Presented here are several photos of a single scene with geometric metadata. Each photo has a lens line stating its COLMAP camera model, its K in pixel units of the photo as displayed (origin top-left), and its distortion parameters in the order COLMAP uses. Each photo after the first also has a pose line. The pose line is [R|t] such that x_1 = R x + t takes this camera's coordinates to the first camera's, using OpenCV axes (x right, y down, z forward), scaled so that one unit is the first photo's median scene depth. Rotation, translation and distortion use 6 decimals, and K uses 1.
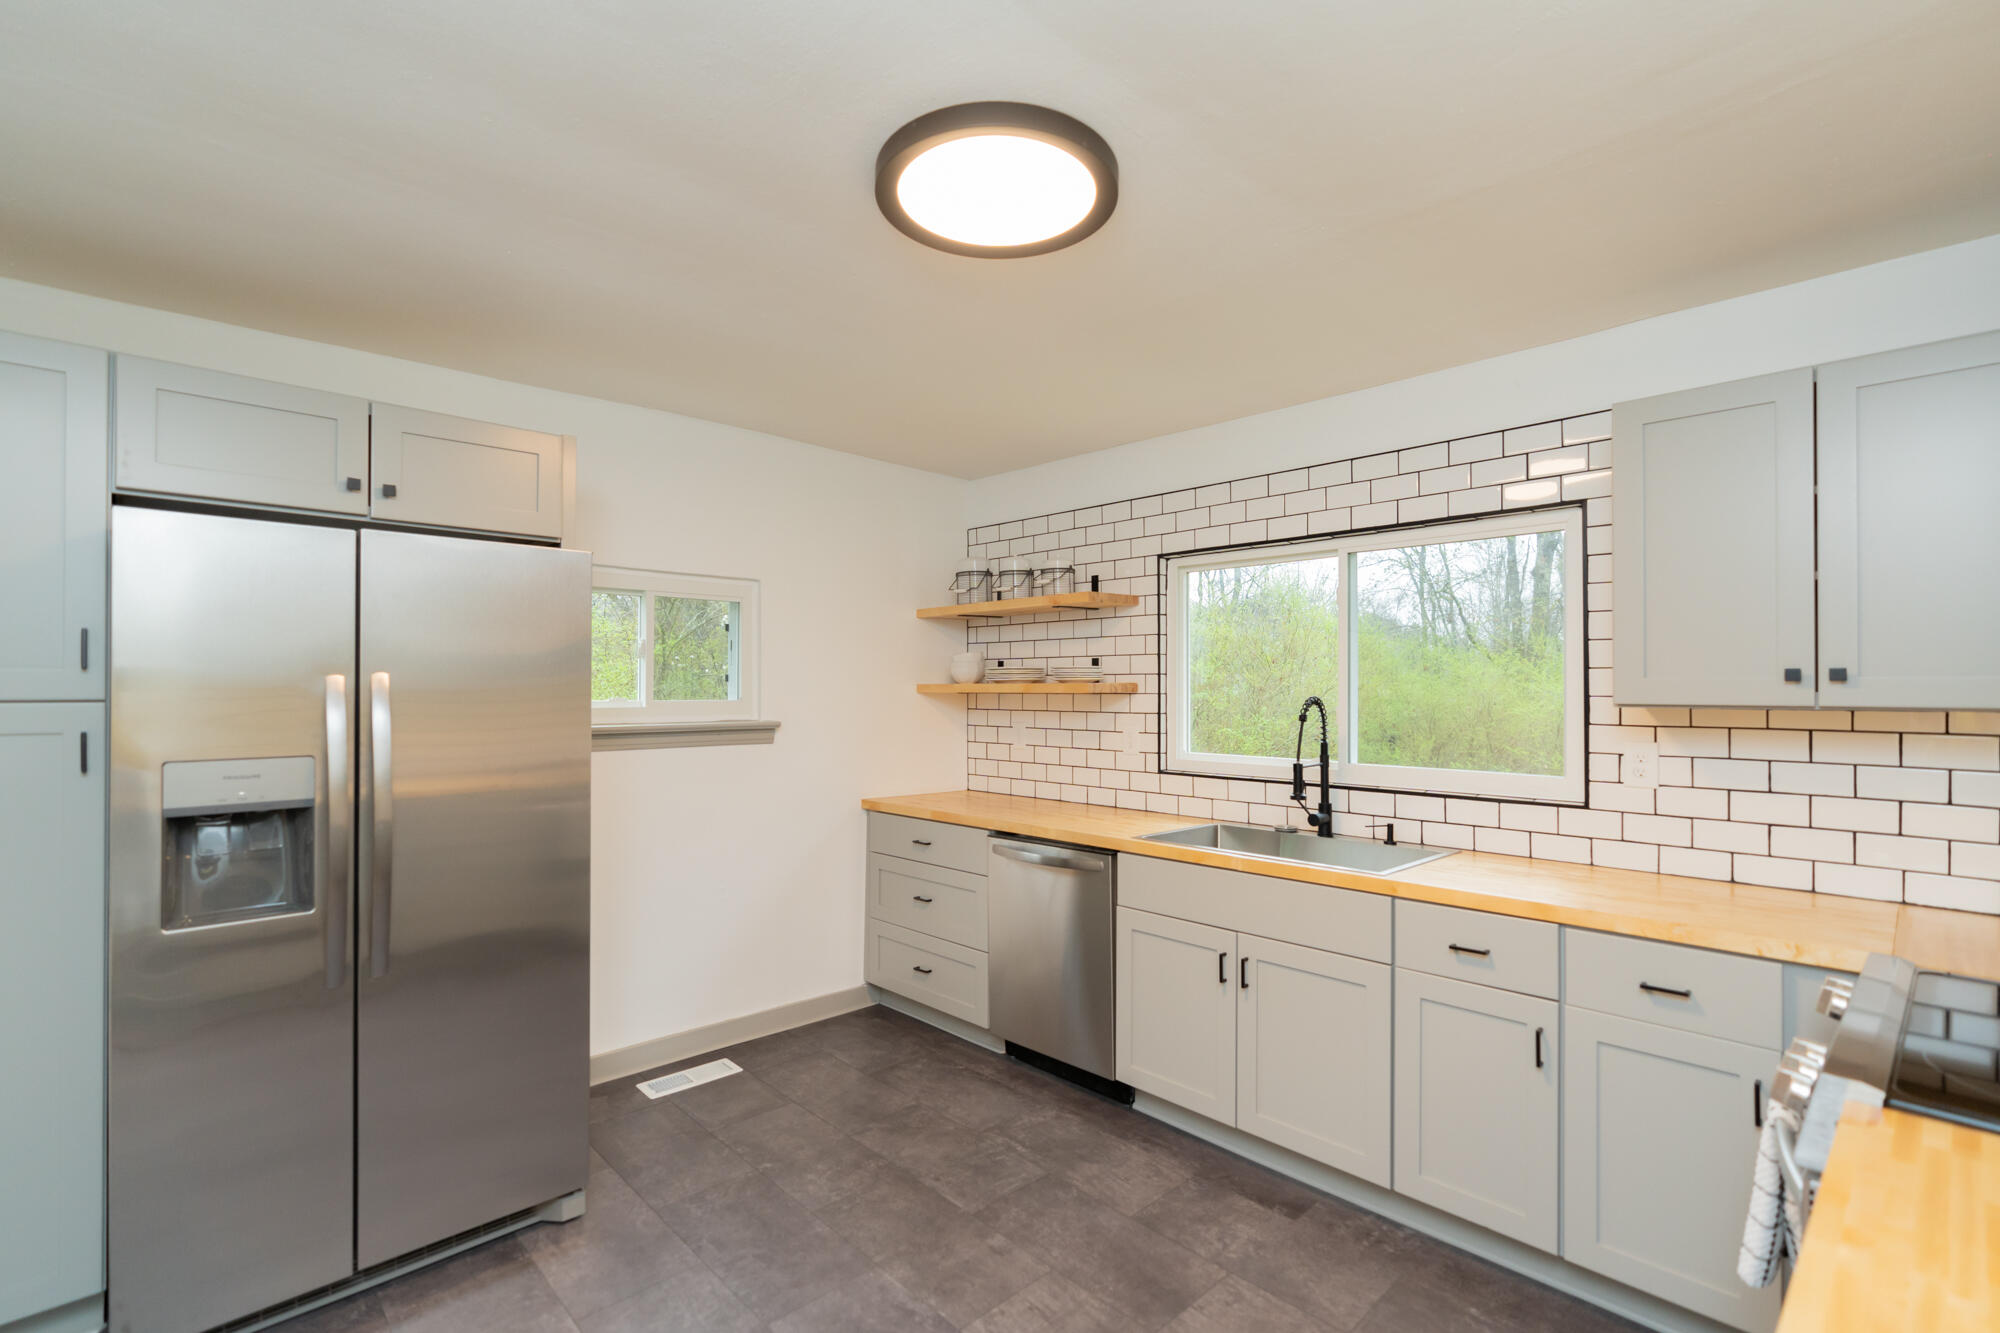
lens RADIAL K [[917.5, 0, 1000.0], [0, 917.5, 666.5], [0, 0, 1]] dist [-0.008815, -0.000110]
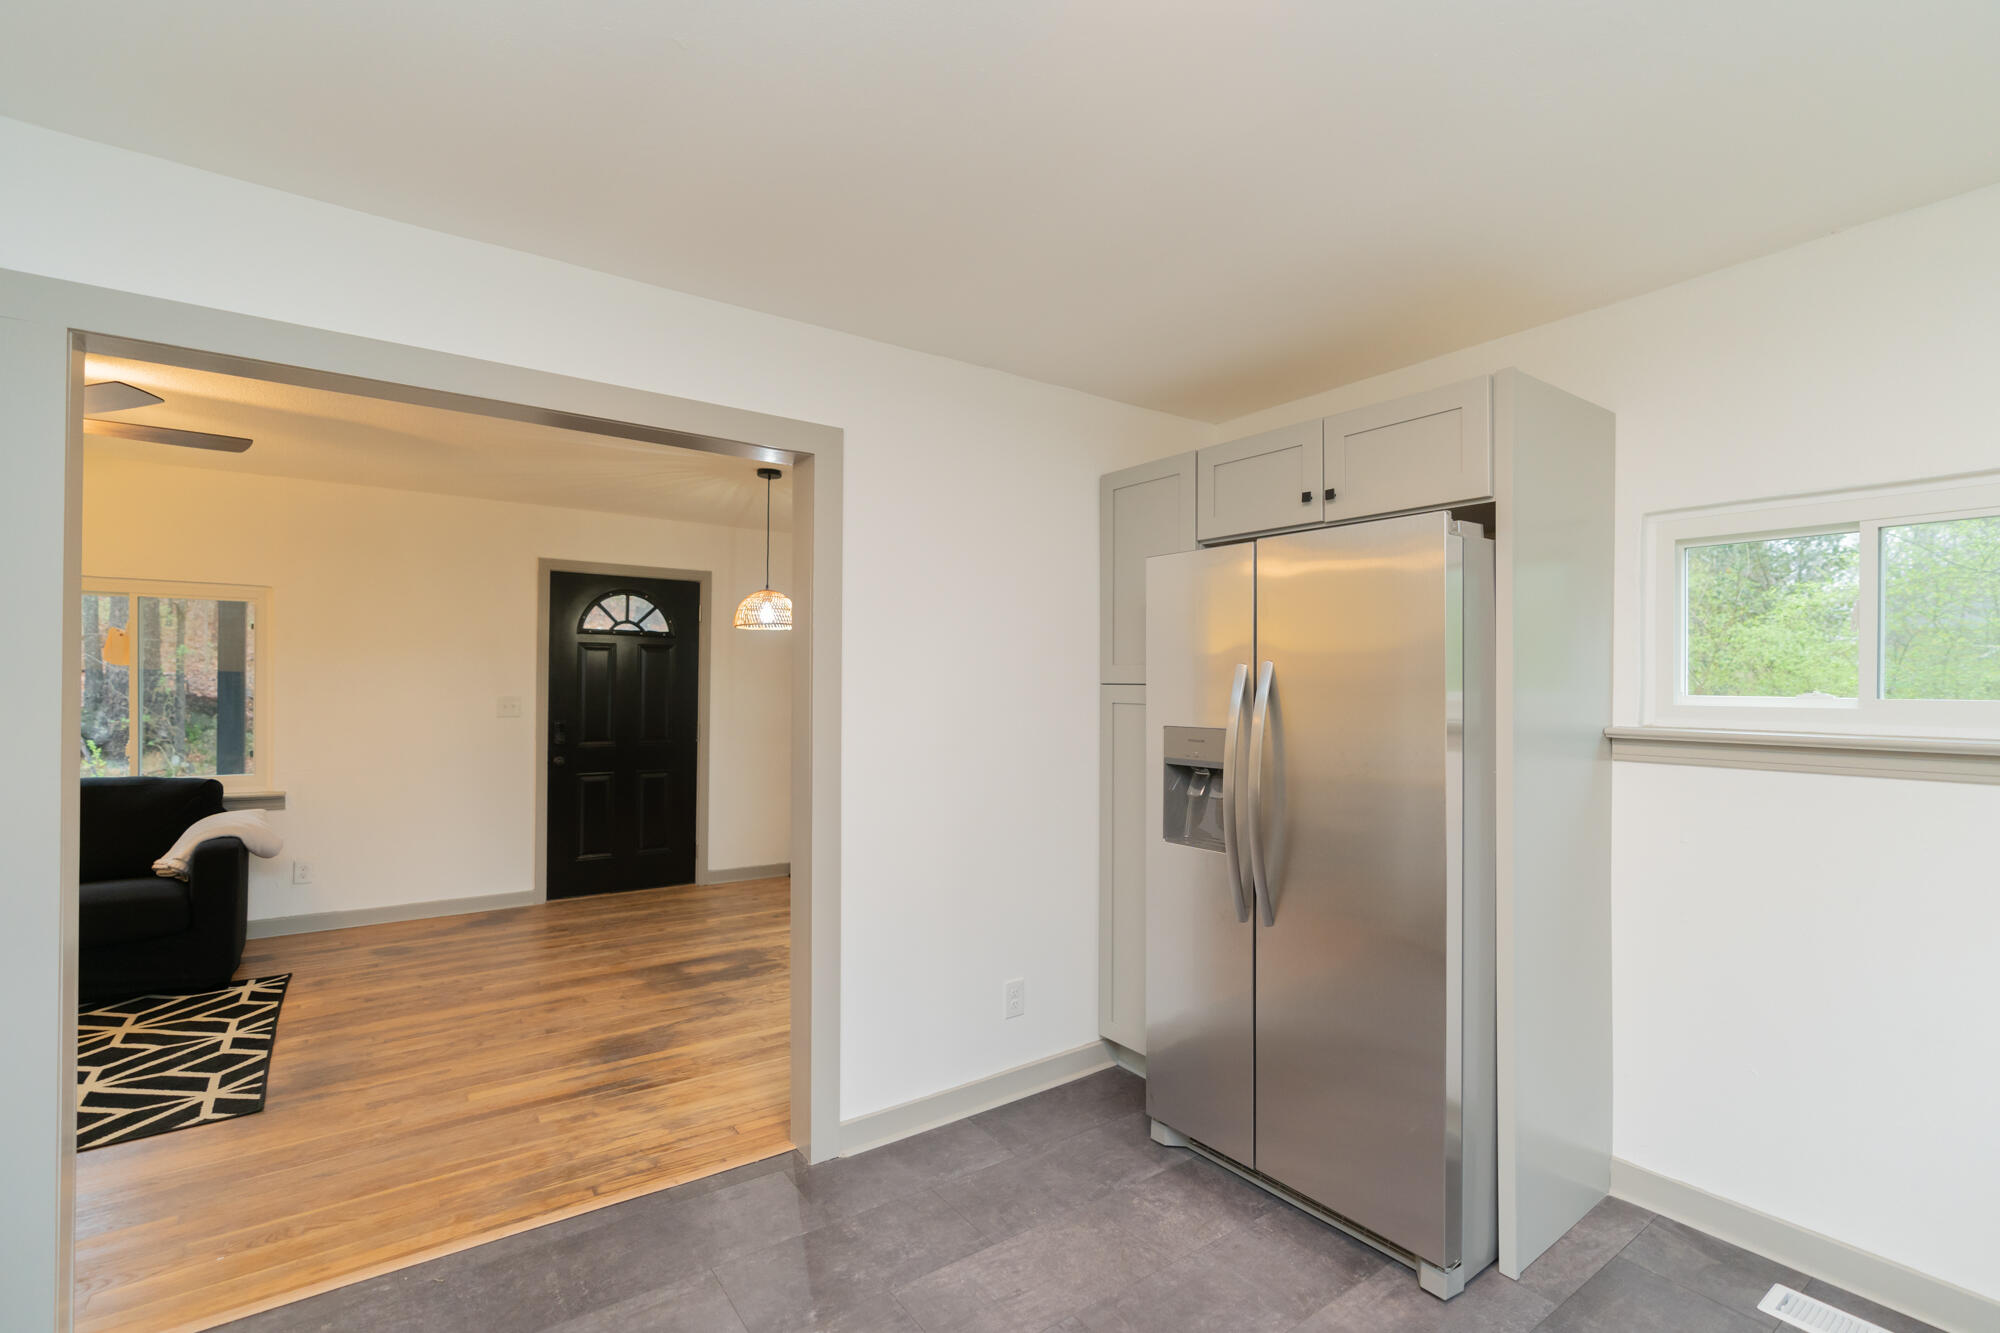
lens RADIAL K [[902.1, 0, 993.2], [0, 902.1, 673.4], [0, 0, 1]] dist [-0.003548, -0.000001]
pose [[-0.151992, -0.014524, -0.988275, 0.395837], [0.016952, 0.999707, -0.017299, 0.029114], [0.988236, -0.019382, -0.151701, 0.665945]]
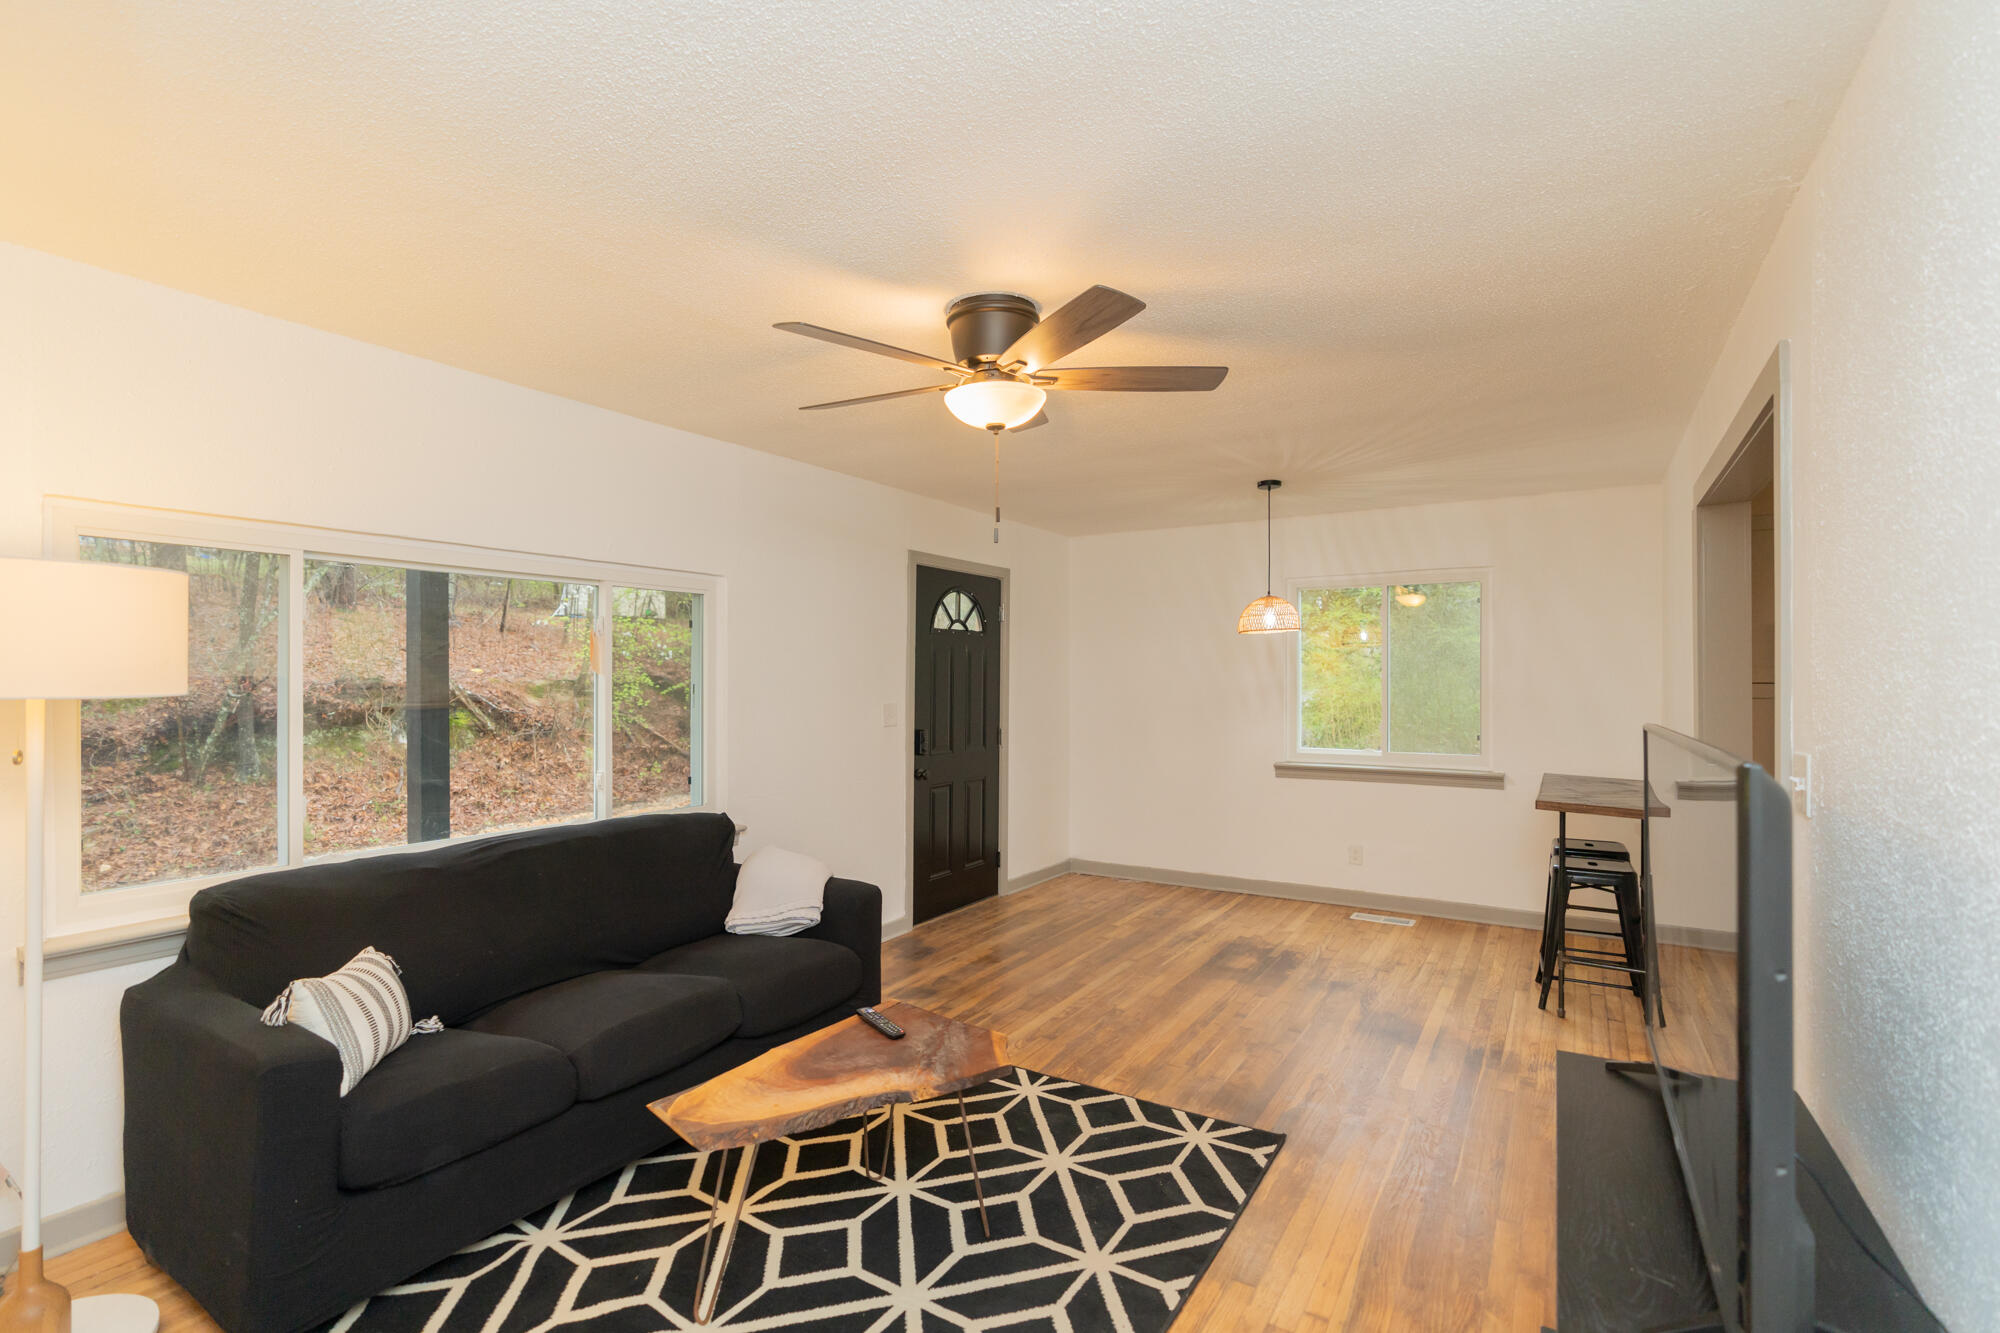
lens RADIAL K [[917.5, 0, 1000.0], [0, 917.5, 666.5], [0, 0, 1]] dist [-0.008815, -0.000110]
pose [[0.240374, -0.014826, -0.970567, 0.412836], [0.026785, 0.999604, -0.008635, -0.025886], [0.970311, -0.023921, 0.240676, -0.979297]]
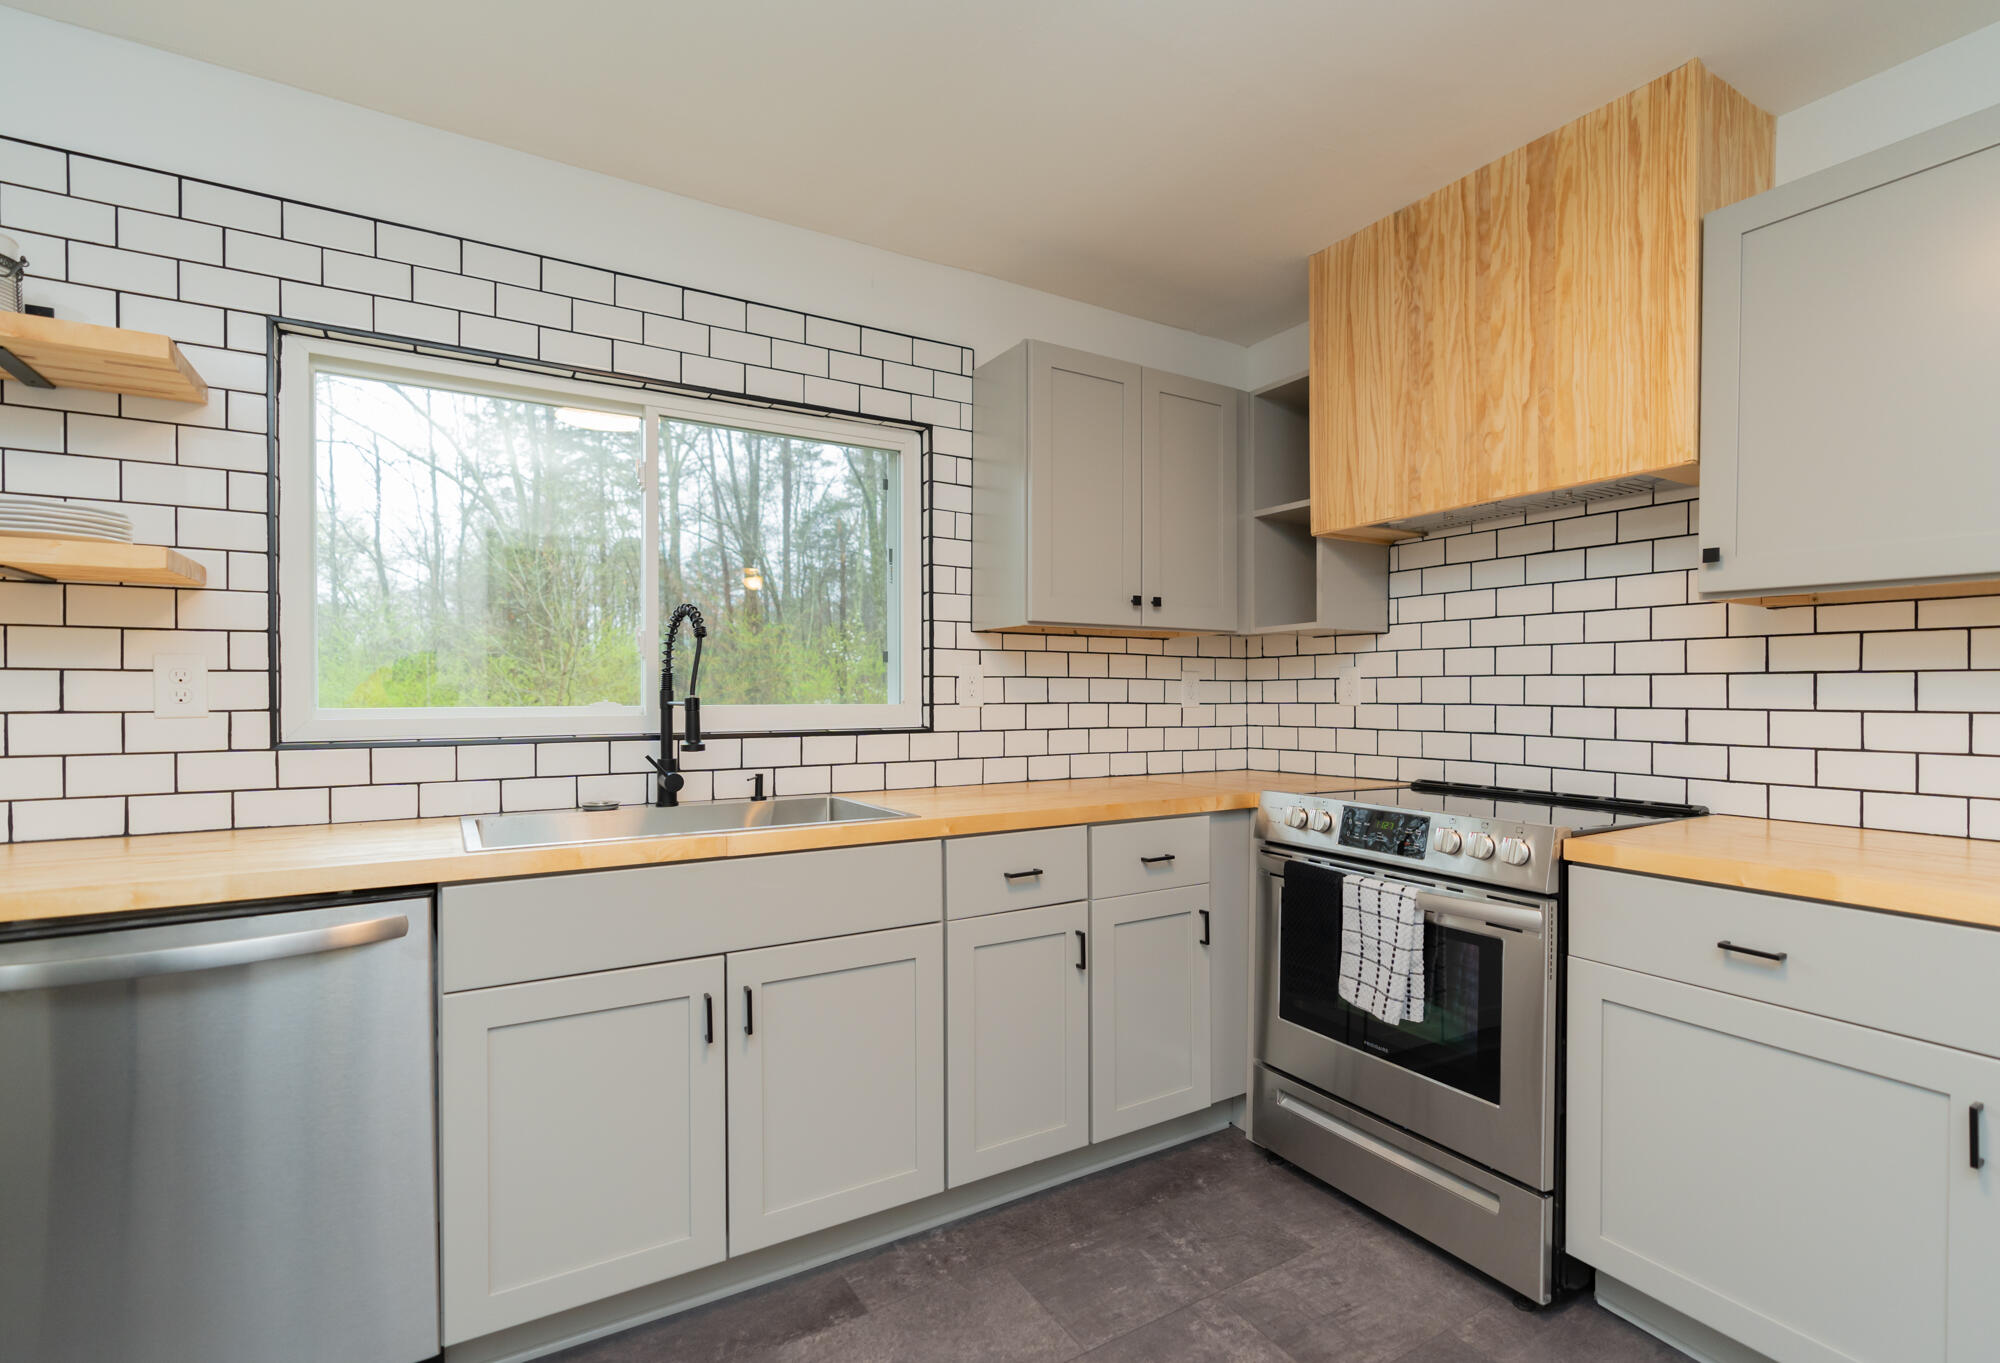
lens RADIAL K [[930.3, 0, 1029.7], [0, 930.3, 691.7], [0, 0, 1]] dist [-0.001697, 0.000008]
pose [[0.203352, -0.003435, 0.979100, -0.339830], [-0.020845, 0.999752, 0.007837, 0.100303], [-0.978884, -0.022003, 0.203230, 0.681567]]
